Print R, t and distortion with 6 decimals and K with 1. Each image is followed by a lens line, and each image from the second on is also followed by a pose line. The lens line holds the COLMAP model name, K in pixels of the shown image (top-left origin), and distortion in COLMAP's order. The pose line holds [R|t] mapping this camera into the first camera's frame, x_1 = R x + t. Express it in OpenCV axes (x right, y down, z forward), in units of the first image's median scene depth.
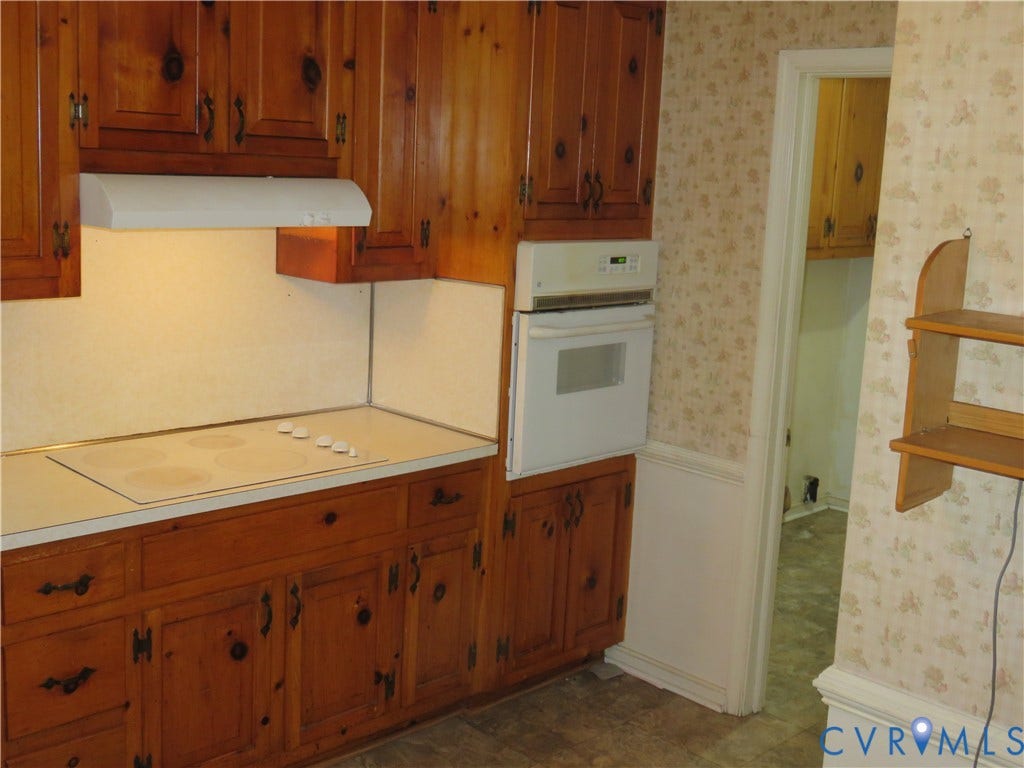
lens RADIAL K [[1170.4, 0, 512.0], [0, 1170.4, 384.0], [0, 0, 1]] dist [0.000926, 0.002048]
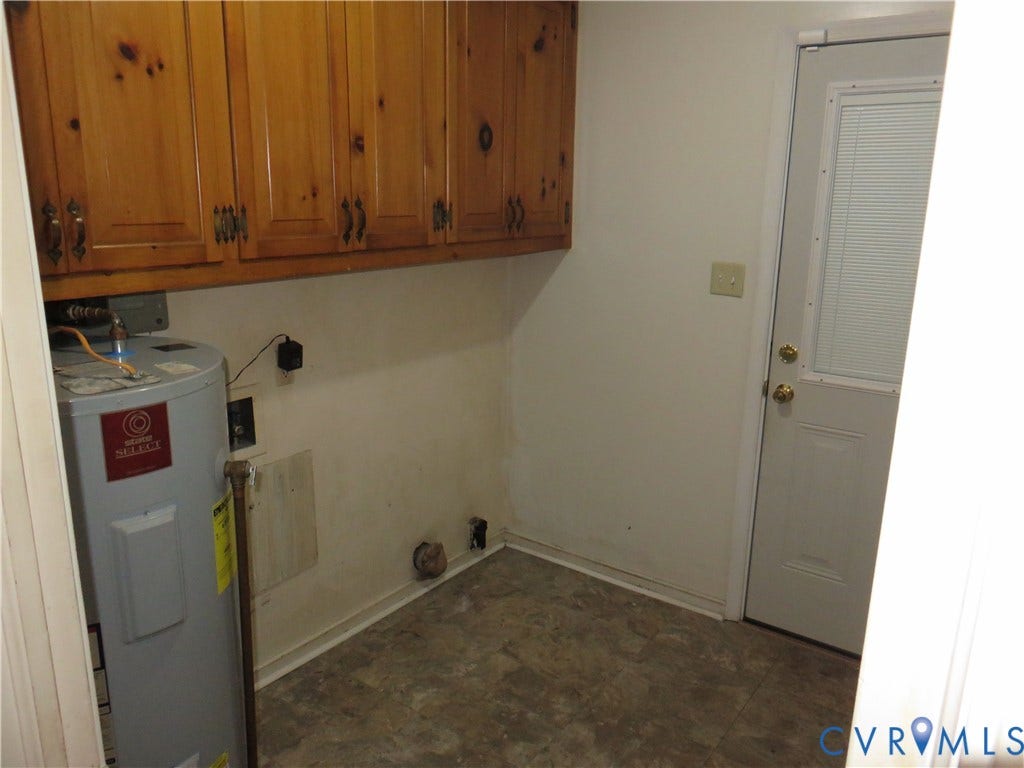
lens RADIAL K [[773.8, 0, 512.0], [0, 773.8, 384.0], [0, 0, 1]] dist [-0.002899, -0.000868]
pose [[0.987504, -0.065192, 0.143480, 0.220669], [0.054264, 0.995412, 0.078802, -0.062552], [-0.147959, -0.070031, 0.986511, 0.488918]]
